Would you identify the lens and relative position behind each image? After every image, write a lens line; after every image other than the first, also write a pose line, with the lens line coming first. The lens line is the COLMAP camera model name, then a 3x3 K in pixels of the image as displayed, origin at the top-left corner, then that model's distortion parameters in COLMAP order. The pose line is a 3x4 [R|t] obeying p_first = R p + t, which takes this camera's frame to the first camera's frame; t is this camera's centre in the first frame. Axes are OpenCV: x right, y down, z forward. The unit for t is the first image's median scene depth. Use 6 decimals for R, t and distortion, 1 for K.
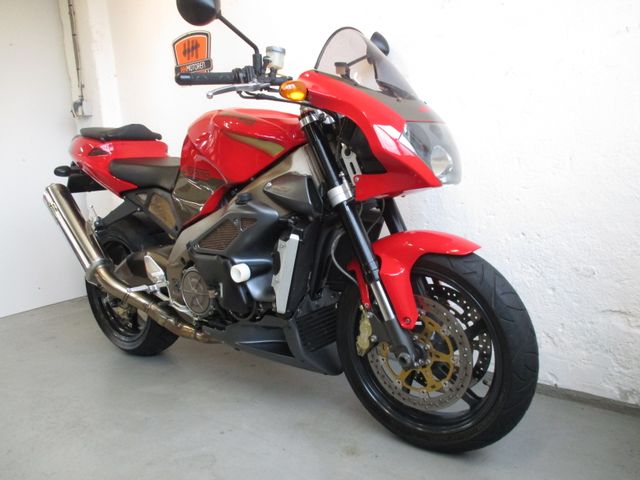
lens RADIAL K [[511.3, 0, 320.0], [0, 511.3, 240.0], [0, 0, 1]] dist [-0.009683, -0.007485]
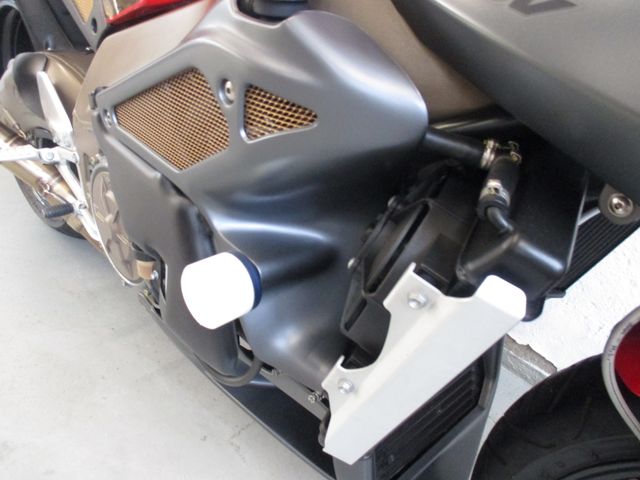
lens RADIAL K [[511.3, 0, 320.0], [0, 511.3, 240.0], [0, 0, 1]] dist [-0.009683, -0.007485]
pose [[0.980012, 0.198790, -0.007741, -0.102006], [-0.179246, 0.899208, 0.399119, -0.071630], [0.086302, -0.389754, 0.916867, 0.734942]]
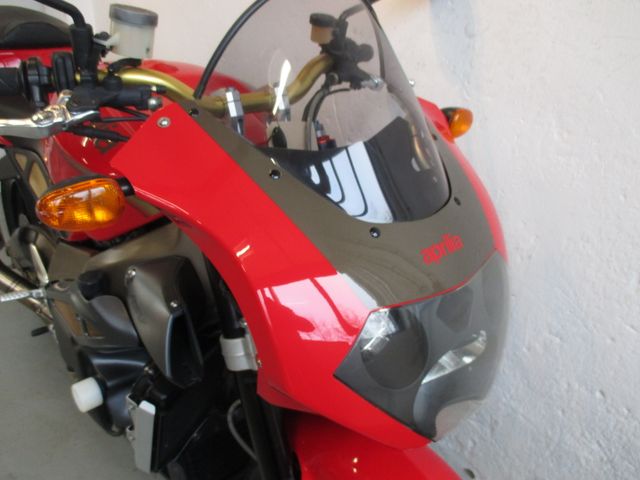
lens RADIAL K [[511.3, 0, 320.0], [0, 511.3, 240.0], [0, 0, 1]] dist [-0.009683, -0.007485]
pose [[0.978060, 0.188694, -0.088275, 0.123155], [-0.150138, 0.932236, 0.329233, -0.327548], [0.144417, -0.308757, 0.940113, 0.523501]]
